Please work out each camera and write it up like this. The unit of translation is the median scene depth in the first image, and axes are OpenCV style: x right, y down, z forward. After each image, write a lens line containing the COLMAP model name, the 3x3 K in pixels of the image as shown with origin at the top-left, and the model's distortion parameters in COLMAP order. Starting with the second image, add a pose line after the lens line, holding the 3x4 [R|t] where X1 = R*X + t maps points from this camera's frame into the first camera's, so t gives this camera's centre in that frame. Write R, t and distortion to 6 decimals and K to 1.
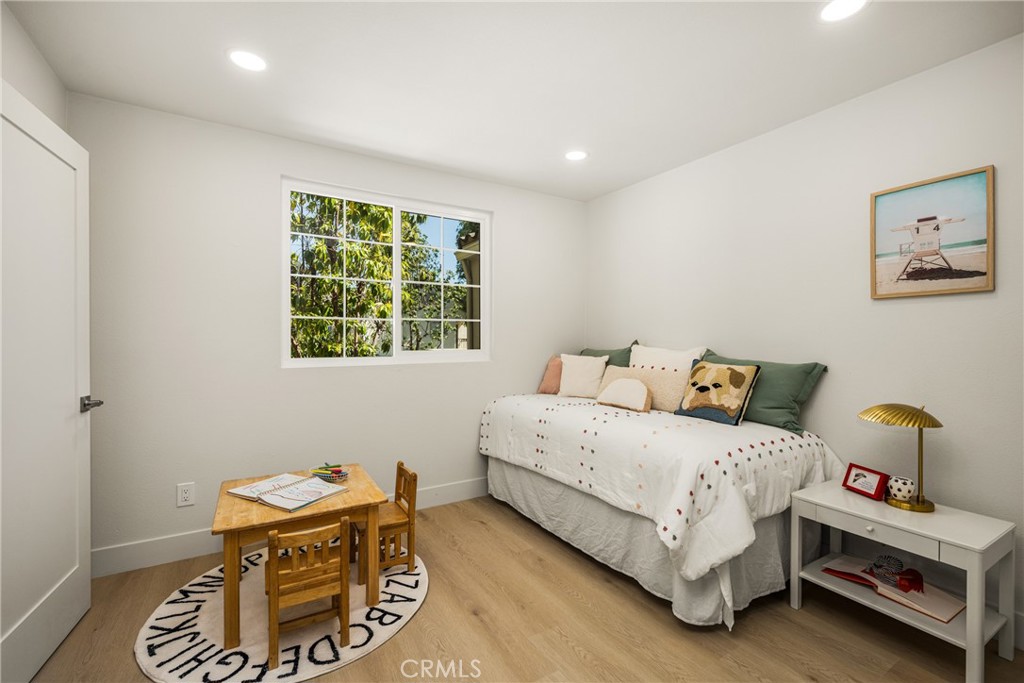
lens RADIAL K [[438.8, 0, 512.0], [0, 438.8, 341.5], [0, 0, 1]] dist [0.001622, 0.000183]
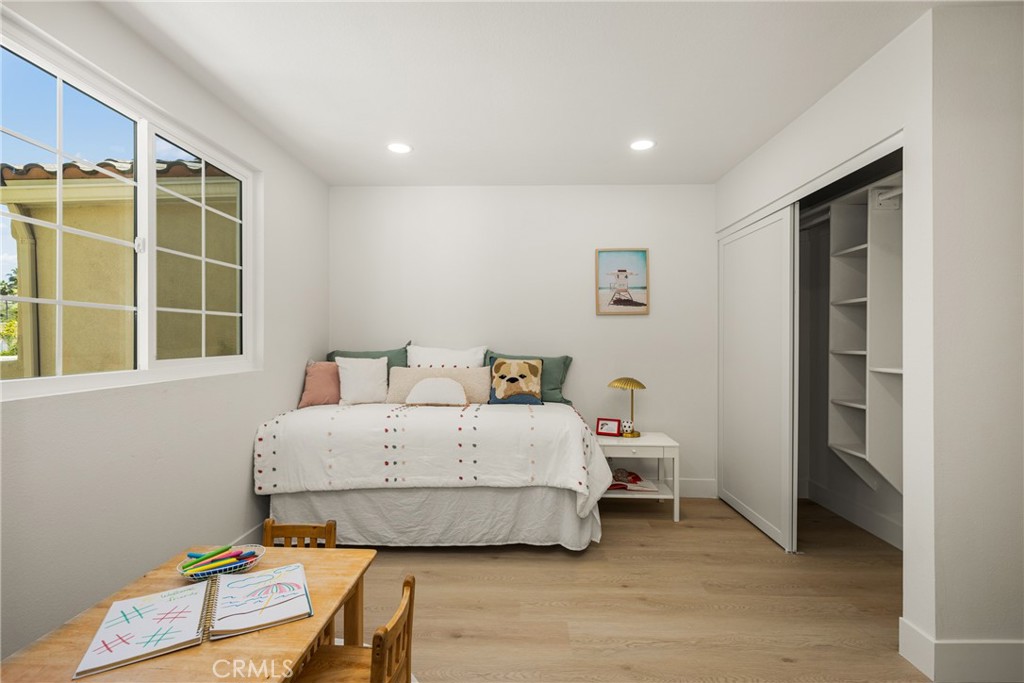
lens RADIAL K [[463.5, 0, 511.6], [0, 463.5, 338.6], [0, 0, 1]] dist [0.000599, -0.000140]
pose [[0.548286, -0.000492, 0.836291, -0.712363], [0.005673, 0.999979, -0.003130, -0.005107], [-0.836271, 0.006460, 0.548278, 0.307994]]
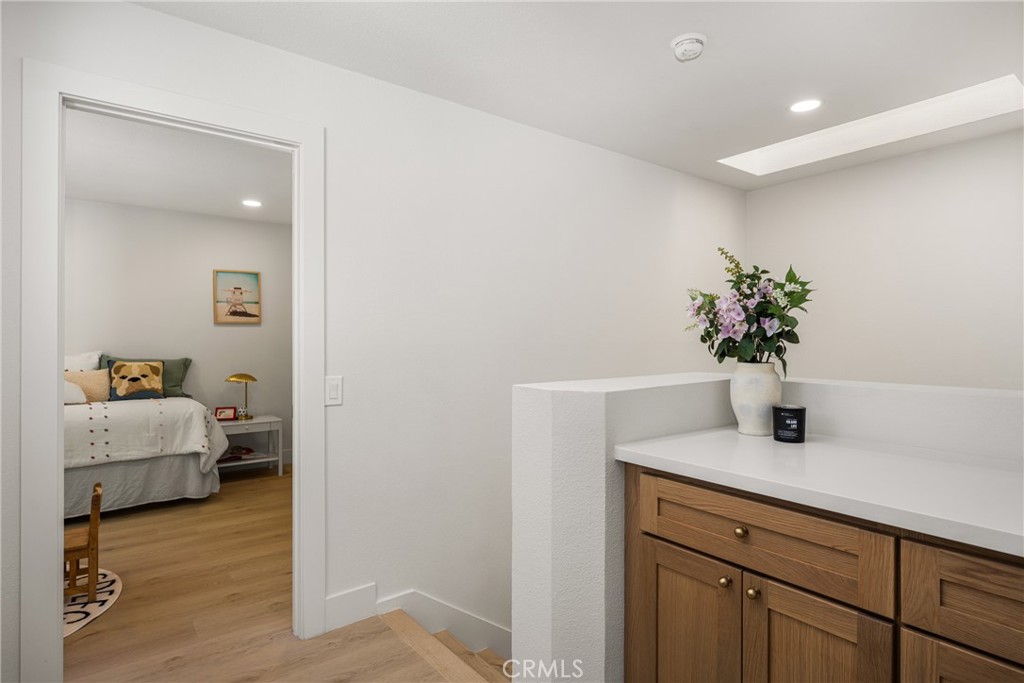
lens RADIAL K [[545.7, 0, 512.0], [0, 545.7, 341.5], [0, 0, 1]] dist [0.001044, 0.000218]
pose [[-0.104990, -0.002949, 0.994469, -1.595002], [0.008926, 0.999953, 0.003908, -0.013388], [-0.994433, 0.009287, -0.104959, -0.049084]]
